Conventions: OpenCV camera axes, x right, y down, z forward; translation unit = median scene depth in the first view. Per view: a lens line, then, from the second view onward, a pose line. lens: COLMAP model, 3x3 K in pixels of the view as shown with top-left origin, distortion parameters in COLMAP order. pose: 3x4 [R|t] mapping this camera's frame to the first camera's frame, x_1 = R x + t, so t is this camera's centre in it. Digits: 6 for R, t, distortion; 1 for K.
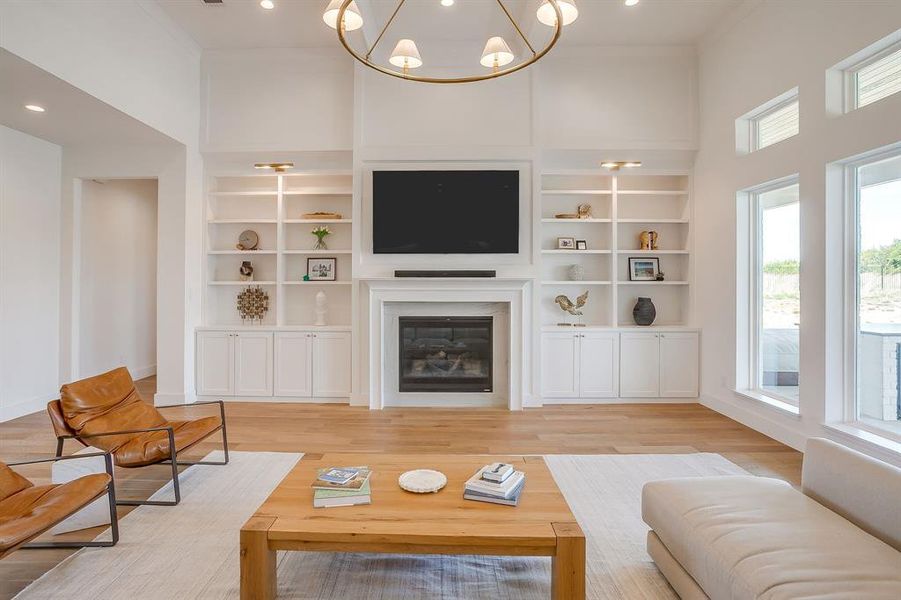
lens RADIAL K [[485.1, 0, 429.8], [0, 485.1, 279.7], [0, 0, 1]] dist [-0.033780, 0.000869]
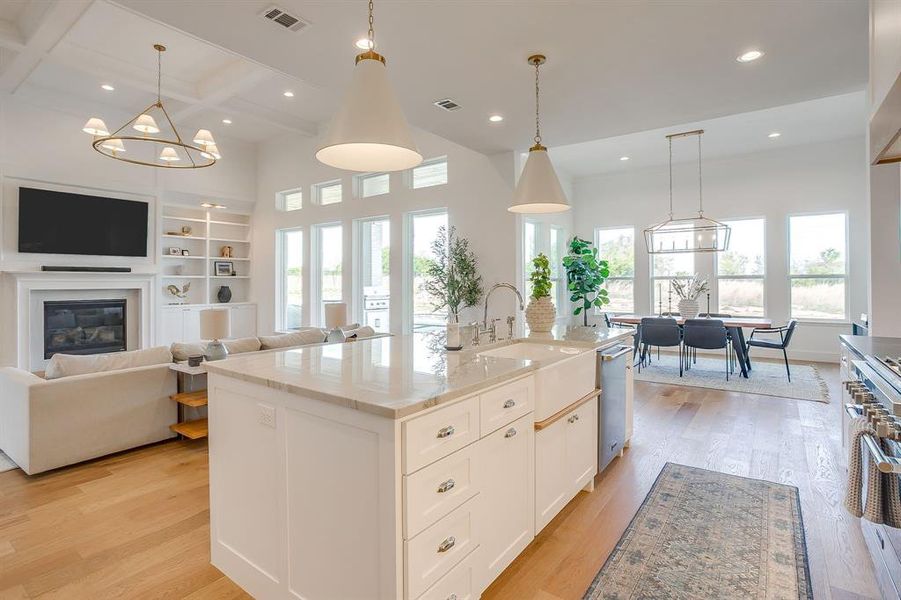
lens RADIAL K [[450.5, 0, 440.7], [0, 450.5, 283.1], [0, 0, 1]] dist [-0.045534, 0.026080]
pose [[0.584972, -0.004354, 0.811042, -0.382131], [0.000124, 0.999986, 0.005279, 0.019651], [-0.811054, -0.002987, 0.584964, -0.526592]]
